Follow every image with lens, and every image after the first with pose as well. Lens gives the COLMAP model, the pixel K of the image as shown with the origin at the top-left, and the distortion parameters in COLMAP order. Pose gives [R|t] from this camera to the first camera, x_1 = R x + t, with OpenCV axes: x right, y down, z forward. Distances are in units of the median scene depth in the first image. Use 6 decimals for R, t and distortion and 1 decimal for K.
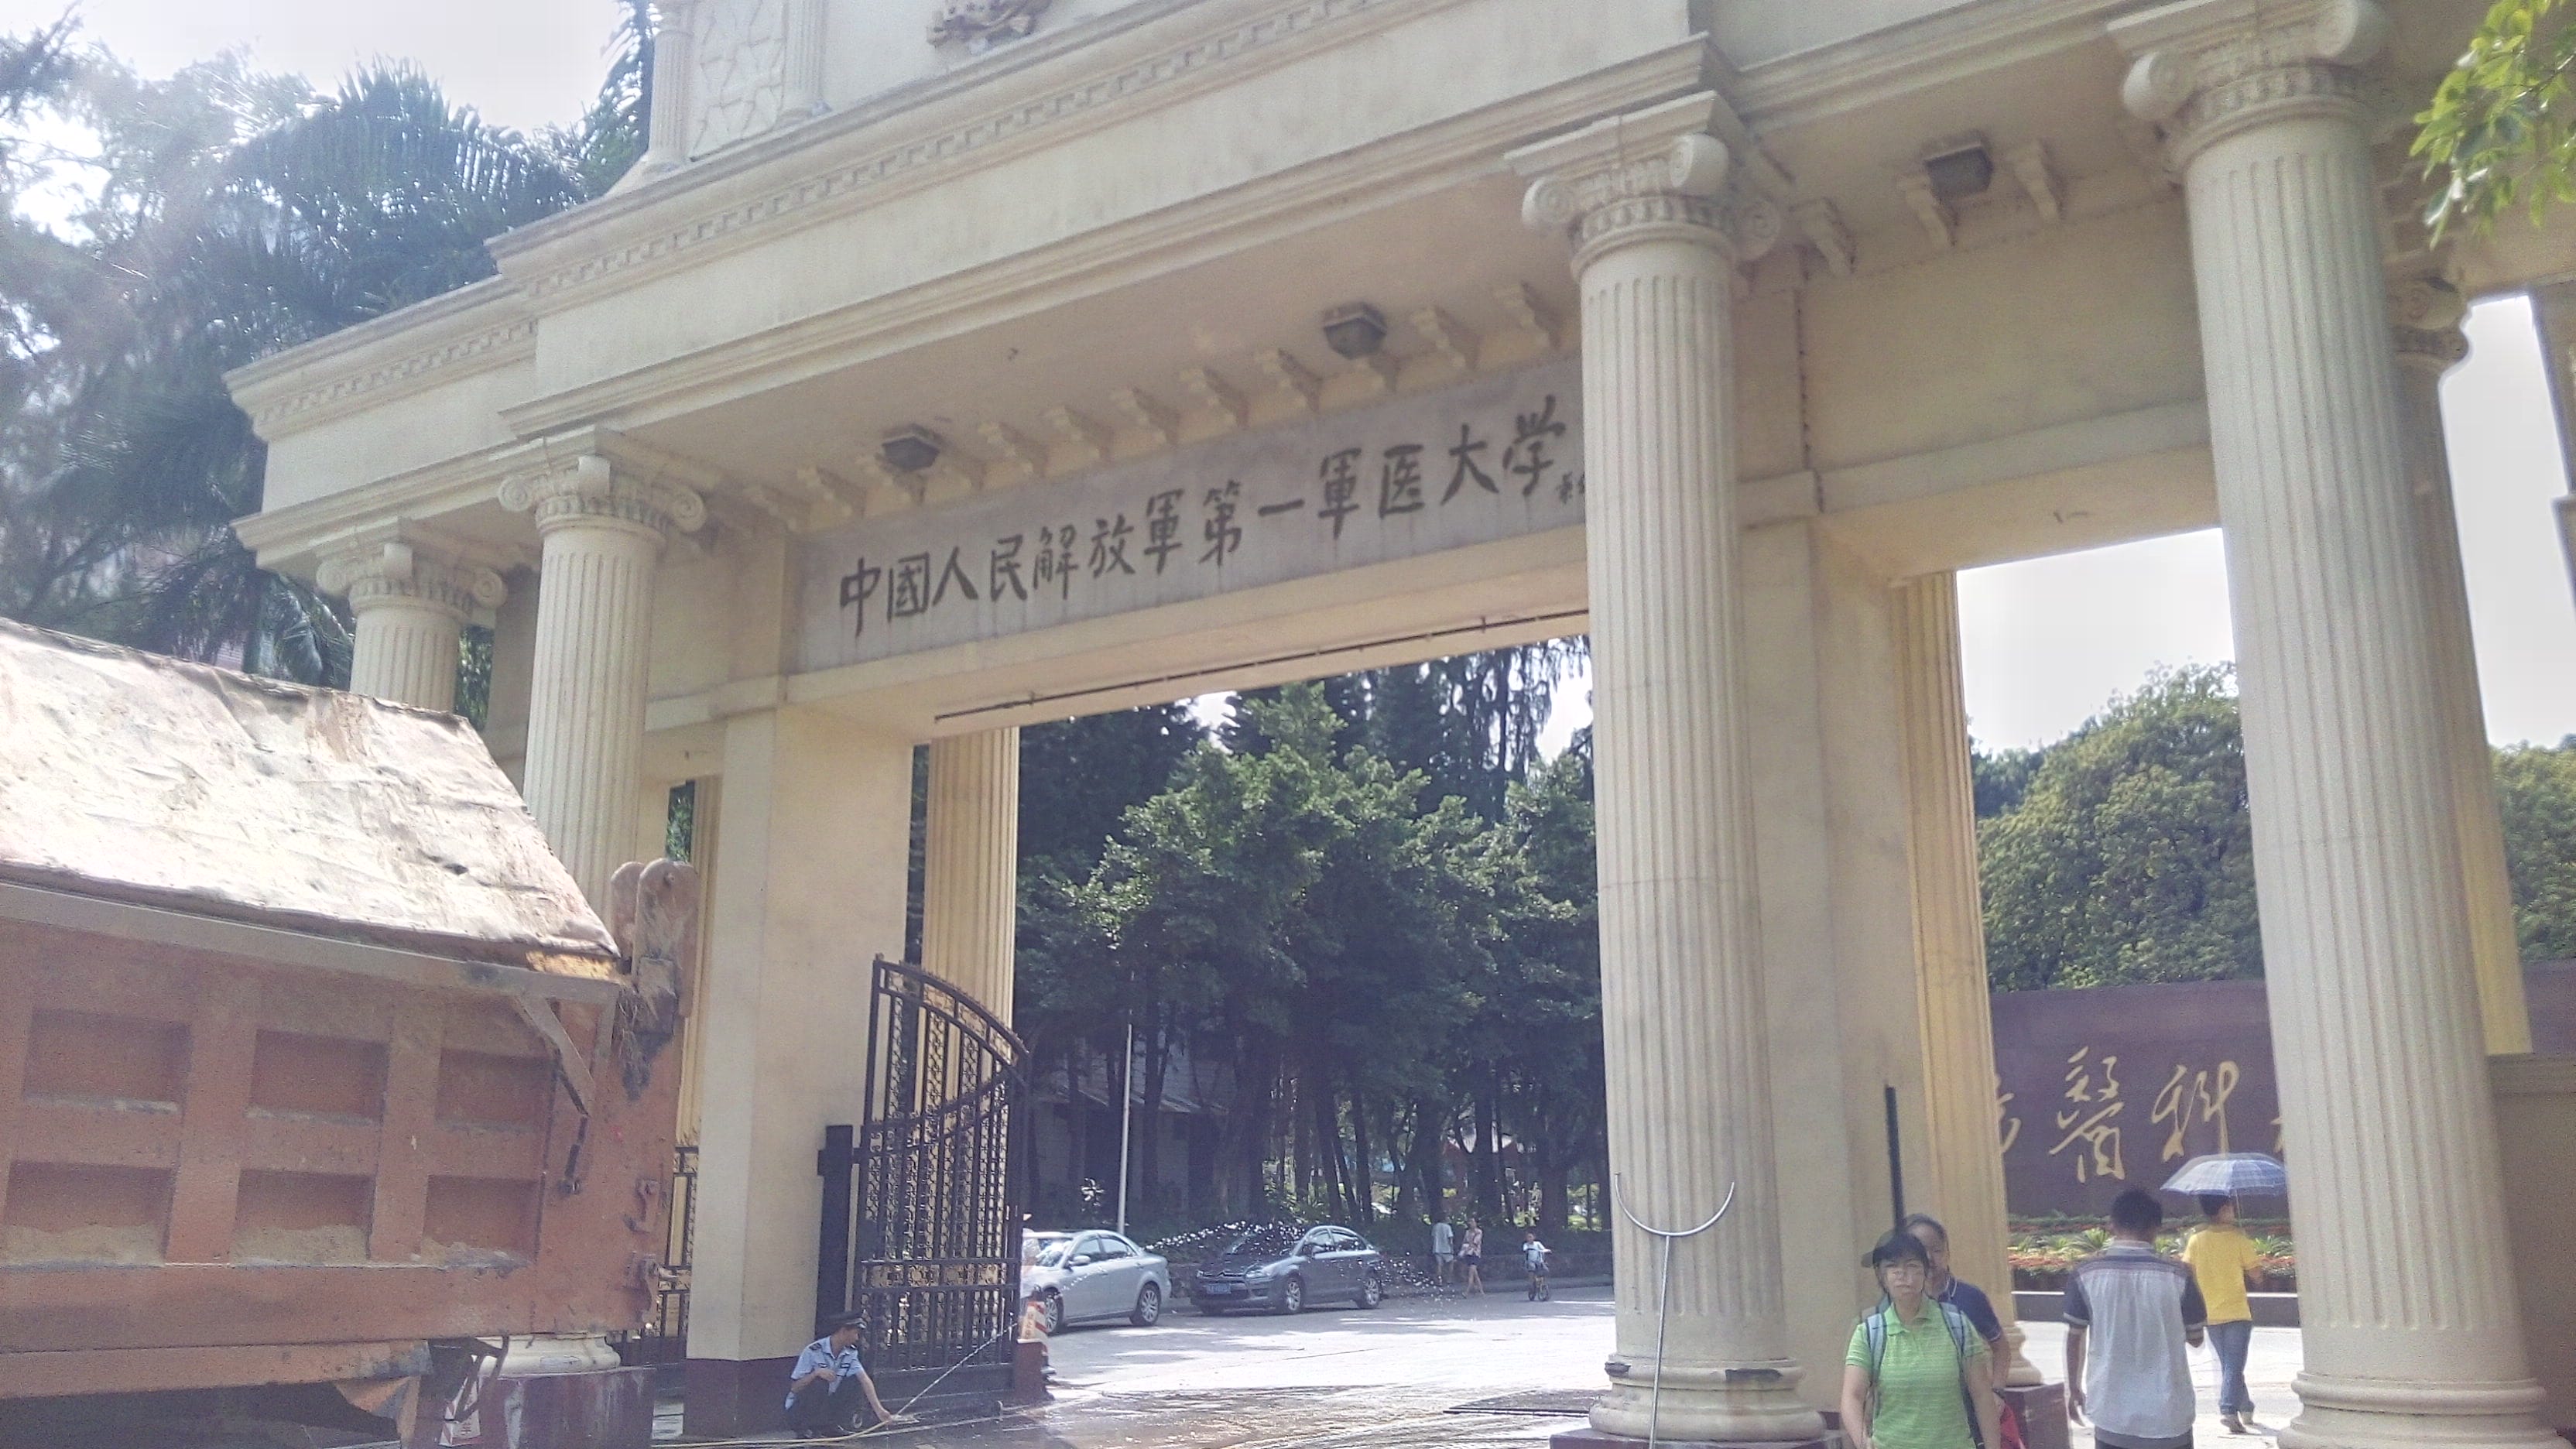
lens RADIAL K [[2048.0, 0, 1284.4], [0, 2048.0, 720.9], [0, 0, 1]] dist [0.033056, -0.003714]
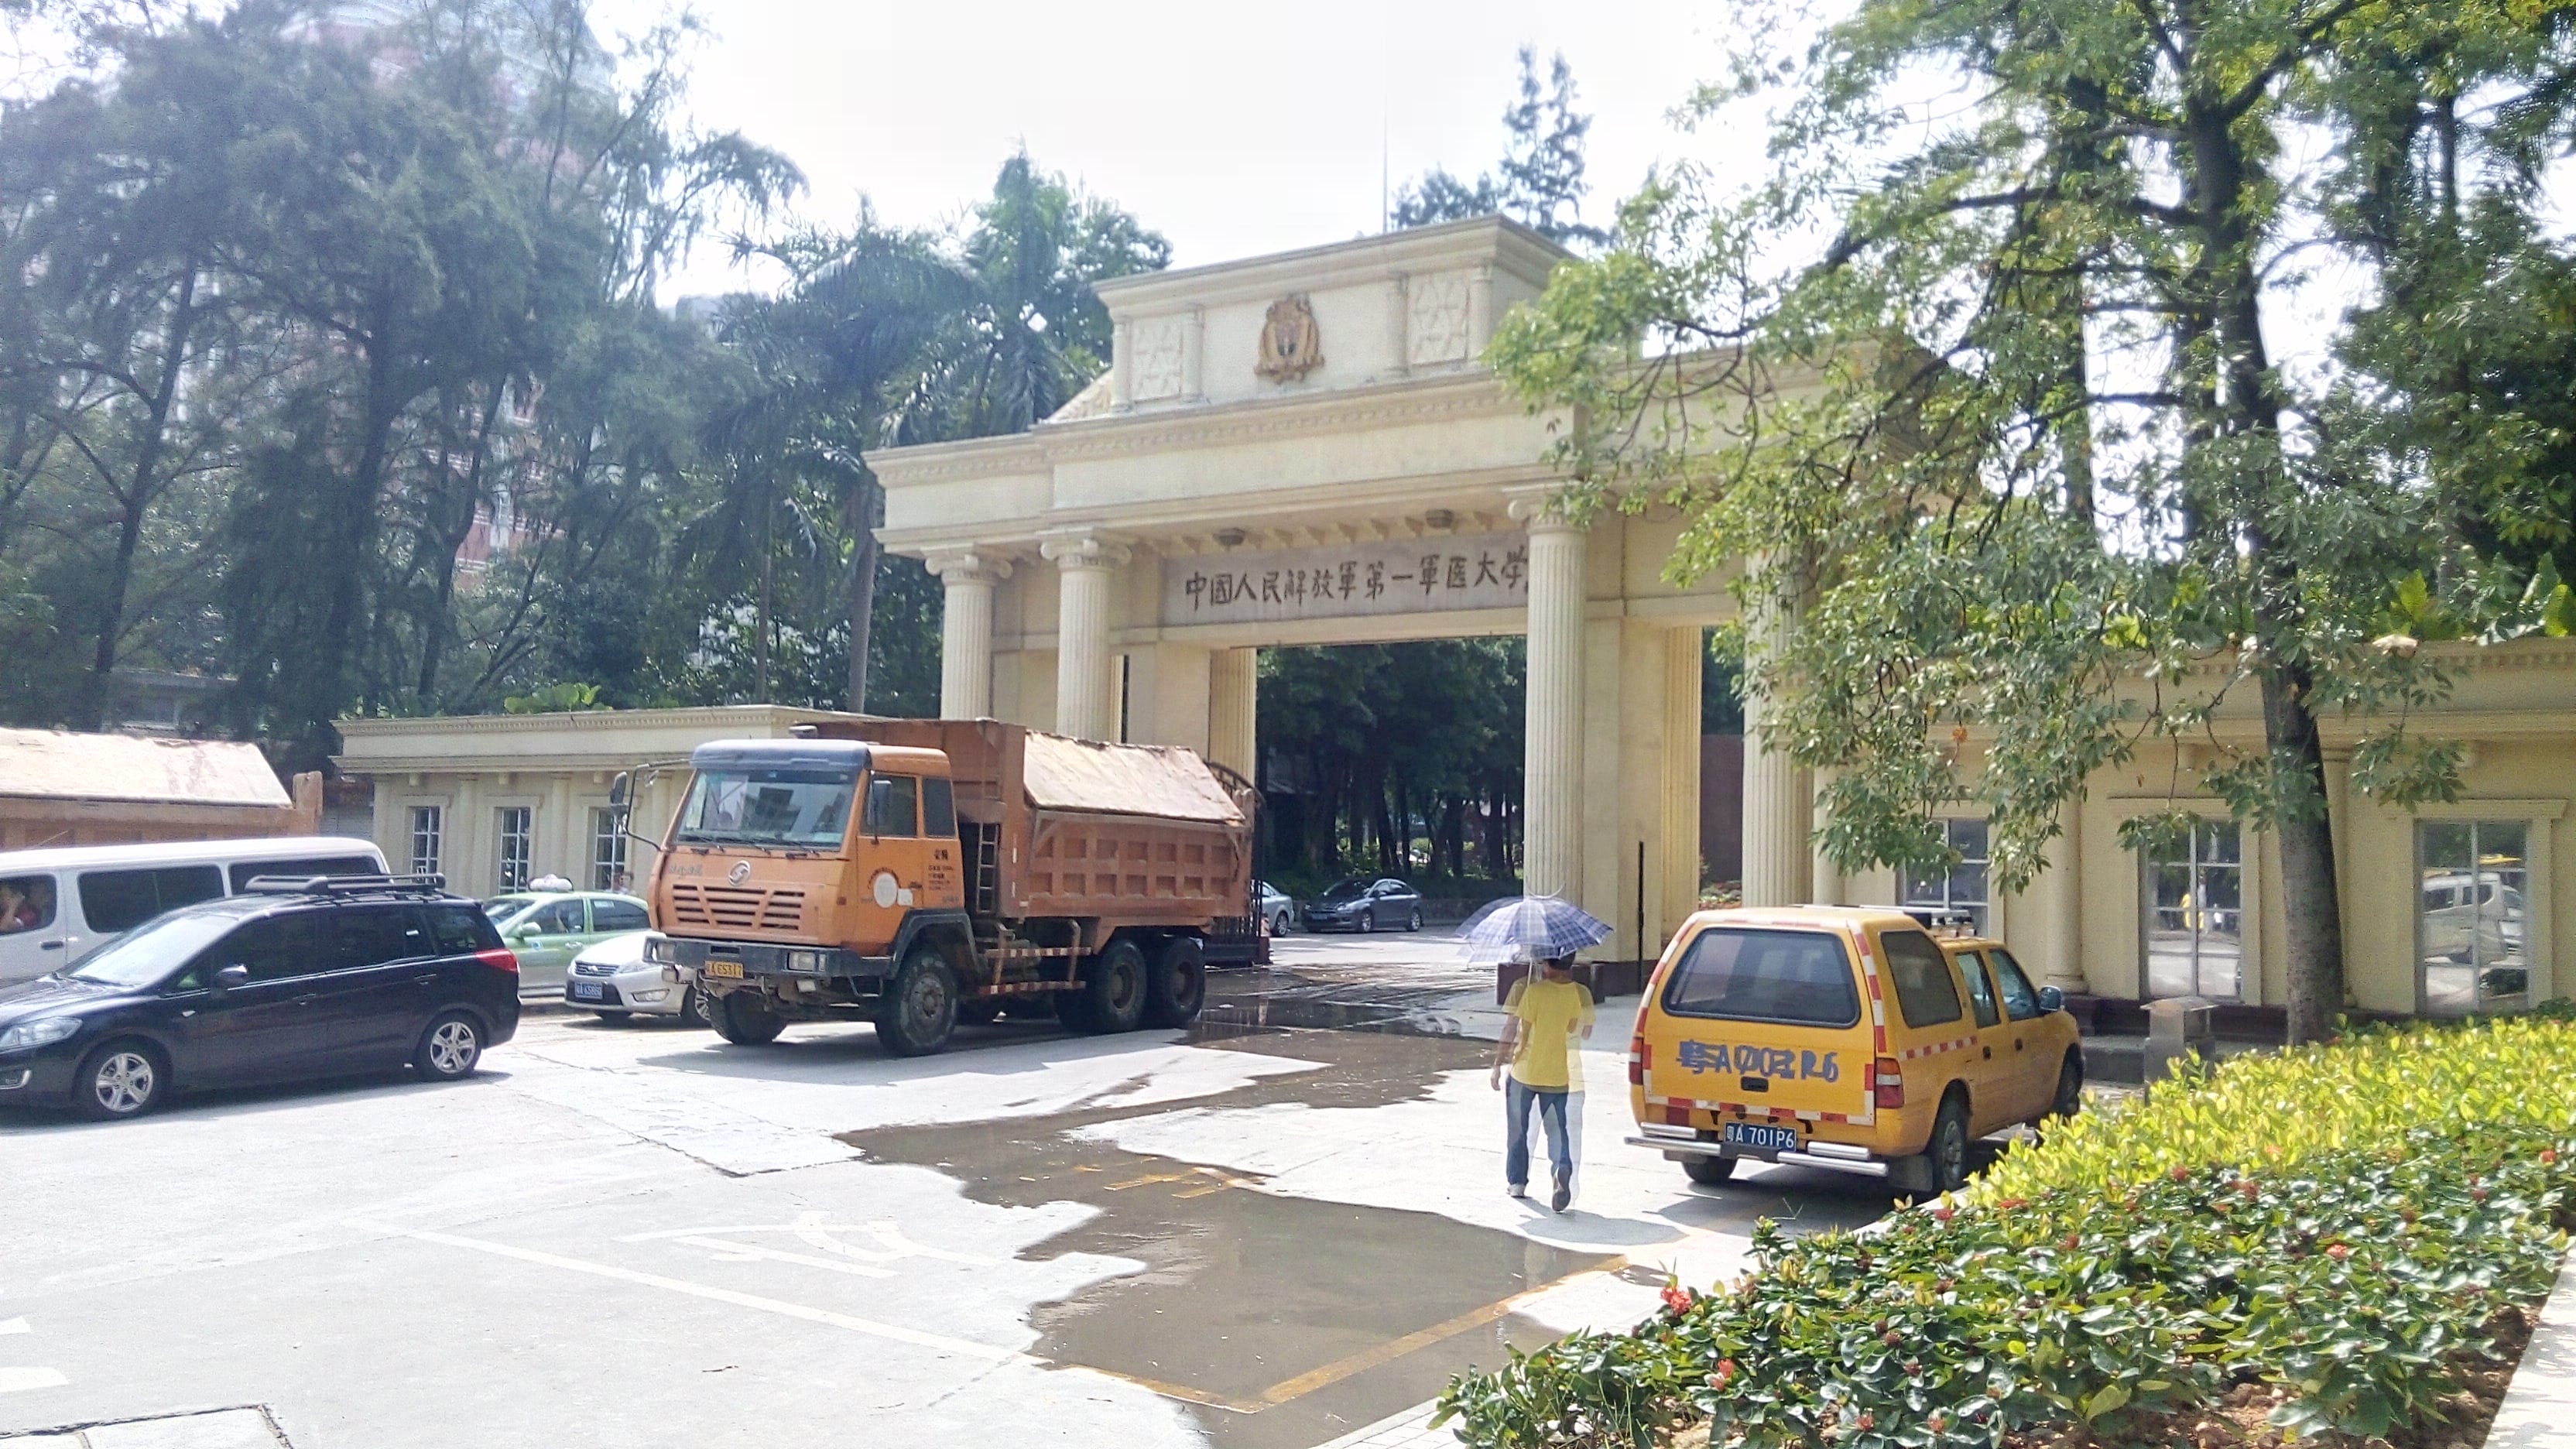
lens RADIAL K [[2048.0, 0, 1286.2], [0, 2048.0, 727.5], [0, 0, 1]] dist [0.033056, -0.003714]
pose [[0.999626, 0.023881, -0.013324, -0.088563], [-0.021203, 0.984540, 0.173872, -0.306474], [0.017270, -0.173524, 0.984678, -1.152567]]
